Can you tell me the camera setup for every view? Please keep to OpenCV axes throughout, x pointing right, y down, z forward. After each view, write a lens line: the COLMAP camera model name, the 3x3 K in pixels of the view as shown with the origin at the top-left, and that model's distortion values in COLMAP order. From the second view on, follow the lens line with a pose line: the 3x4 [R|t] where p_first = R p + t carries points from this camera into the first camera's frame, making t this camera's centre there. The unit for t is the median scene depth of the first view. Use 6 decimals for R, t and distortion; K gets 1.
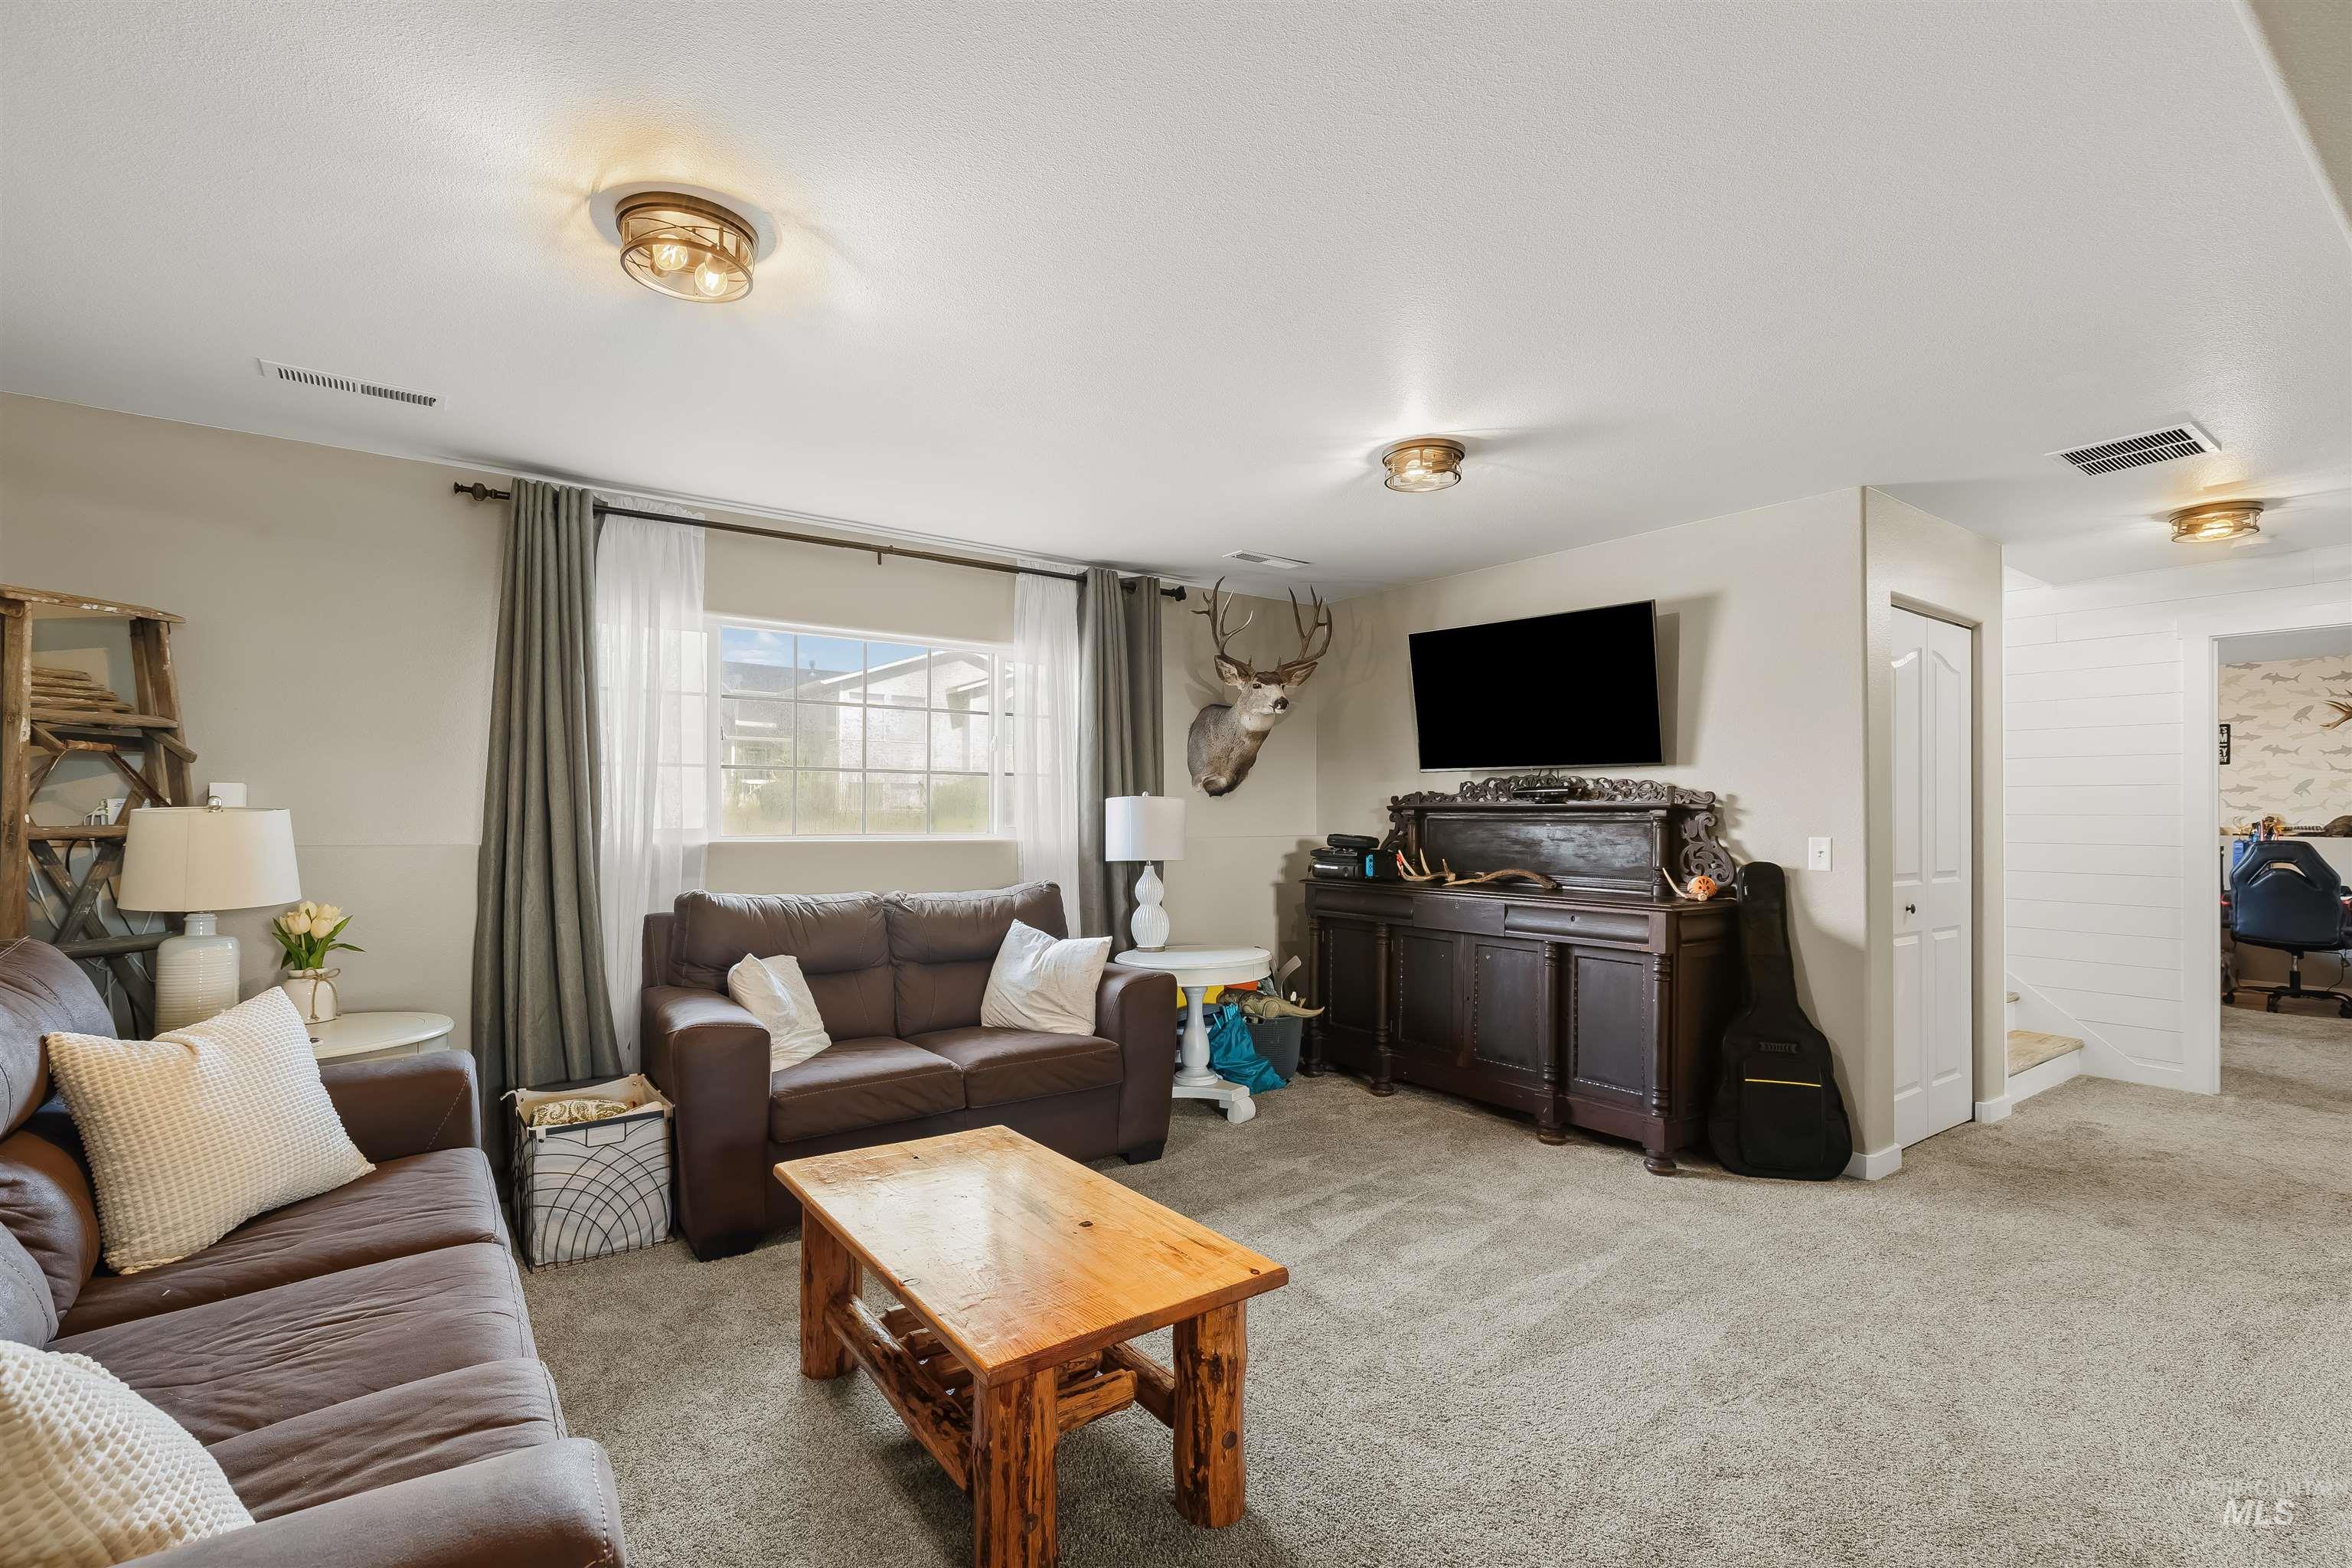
lens RADIAL K [[1068.8, 0, 1172.2], [0, 1068.8, 806.0], [0, 0, 1]] dist [-0.003217, -0.000956]
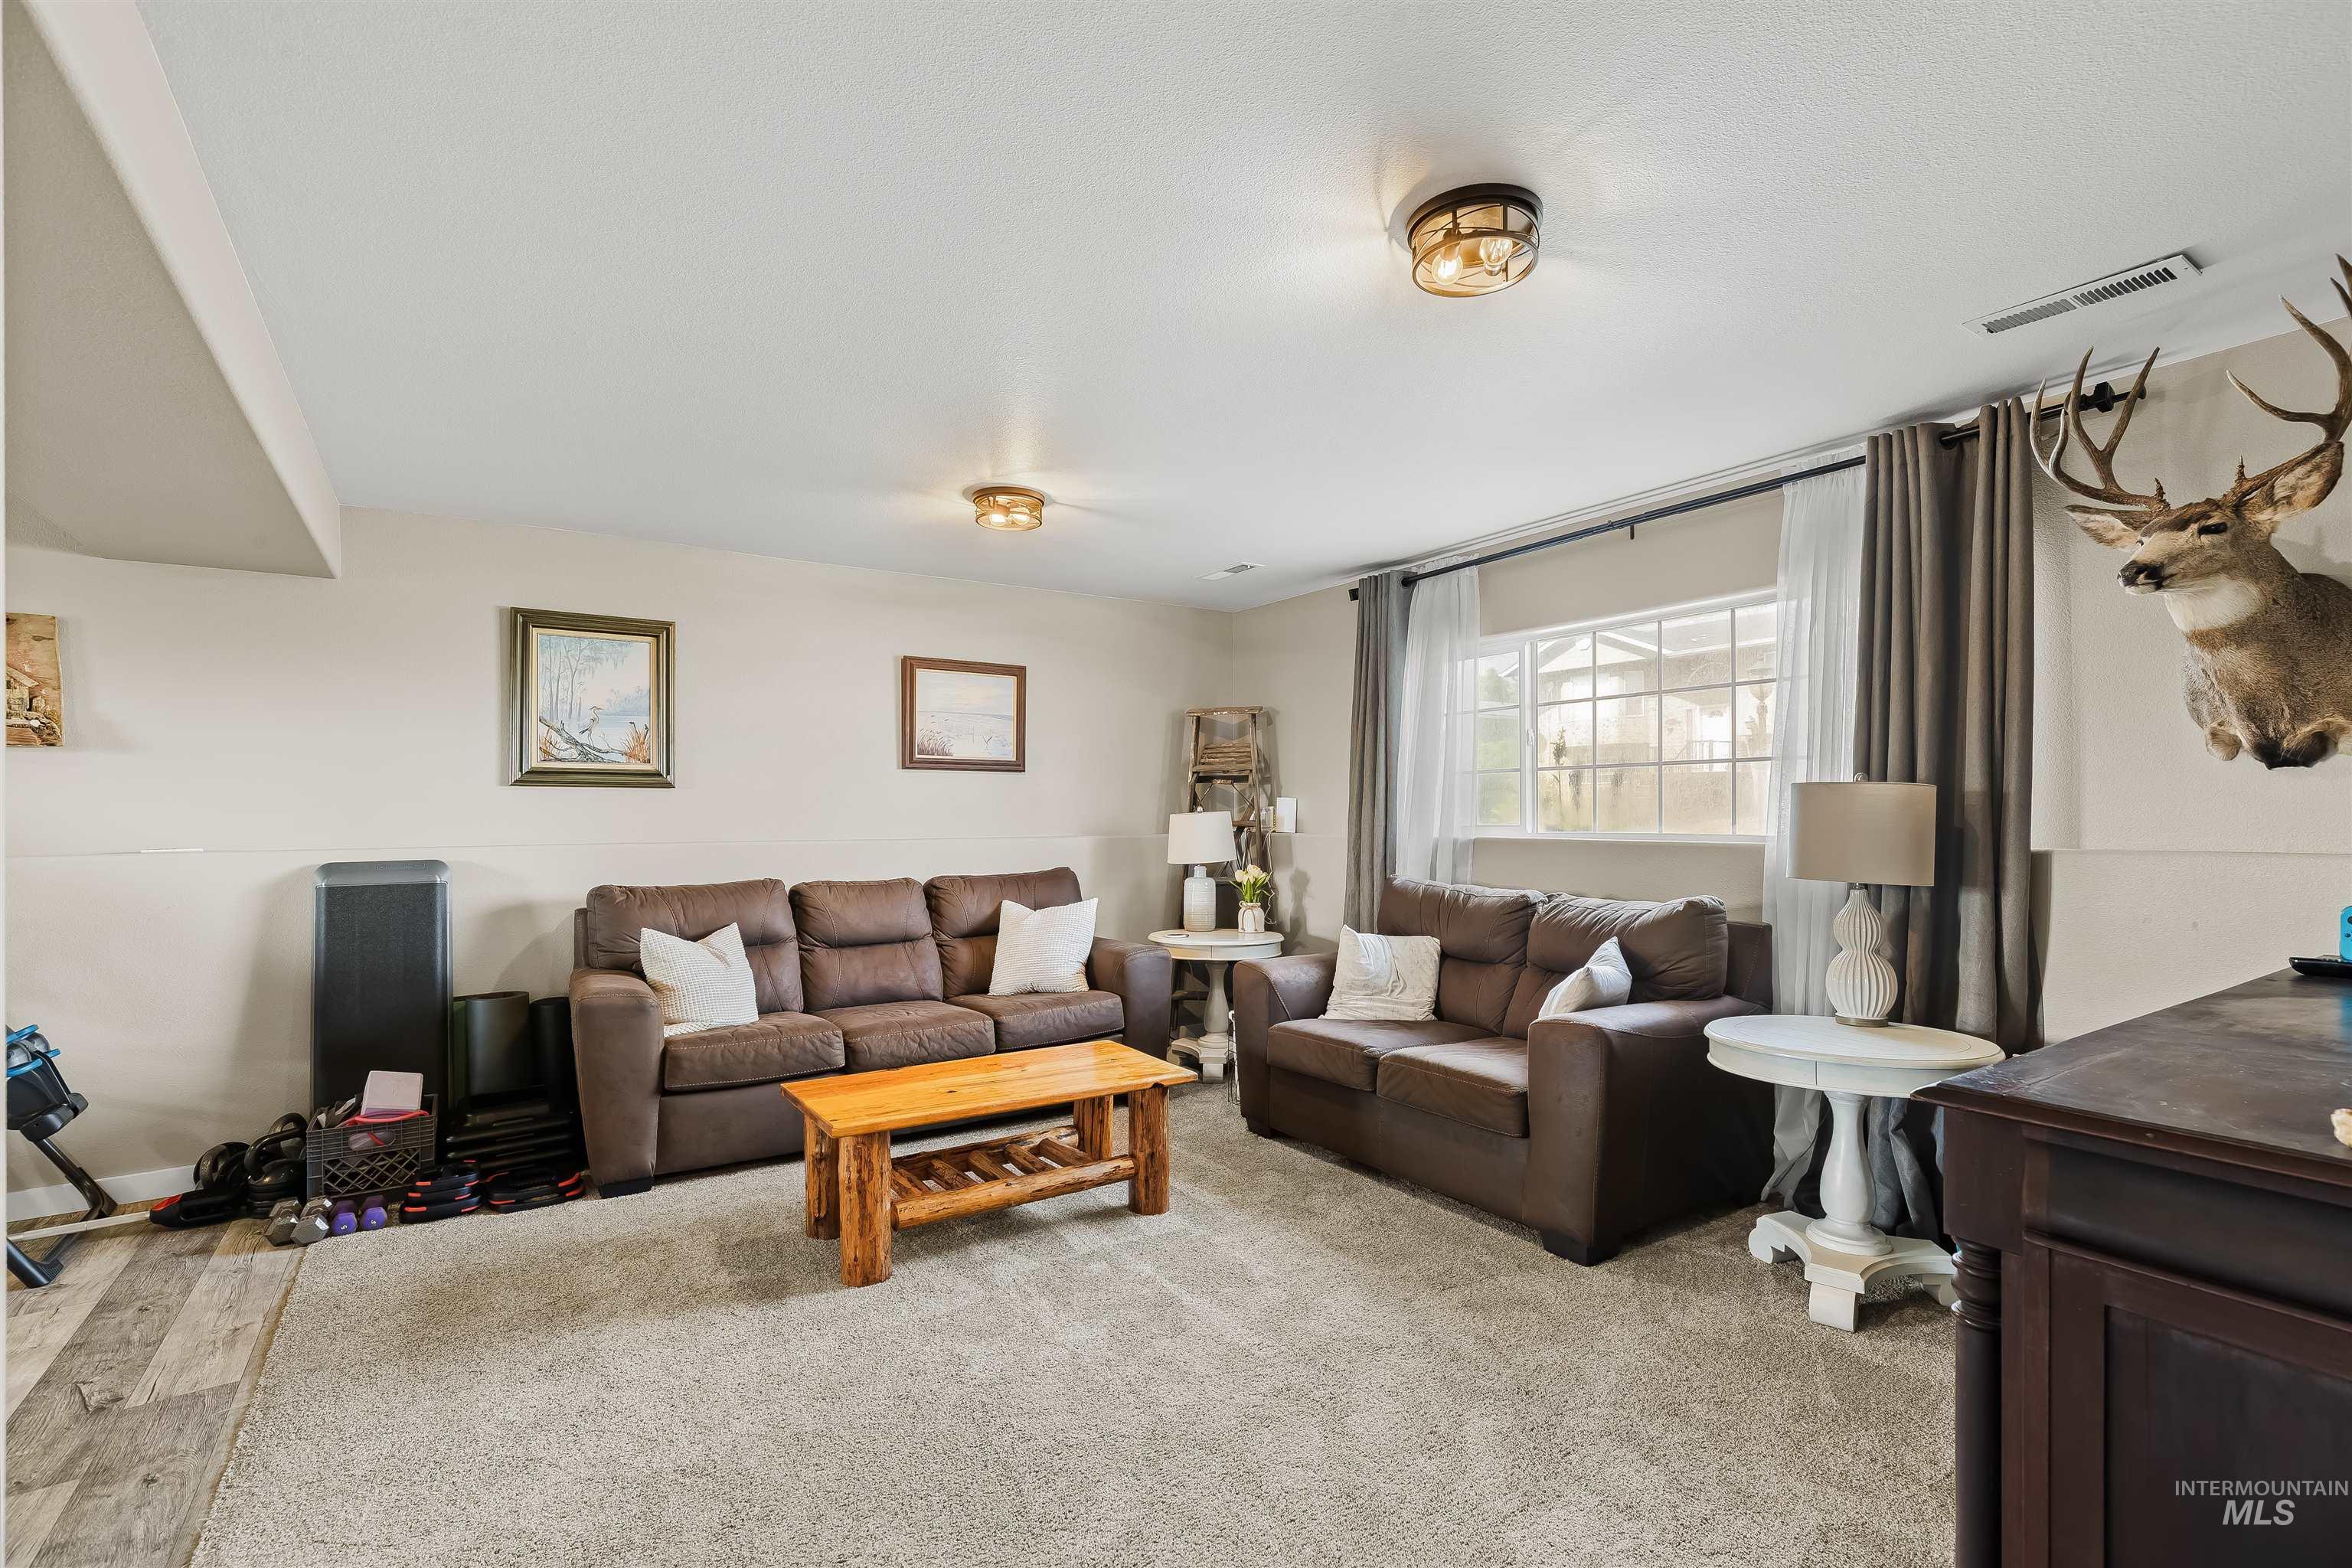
lens RADIAL K [[1068.8, 0, 1172.2], [0, 1068.8, 806.0], [0, 0, 1]] dist [-0.003217, -0.000956]
pose [[-0.044357, -0.014674, -0.998908, 0.998189], [0.008761, 0.999848, -0.015077, 0.019928], [0.998977, -0.009421, -0.044222, 0.987175]]
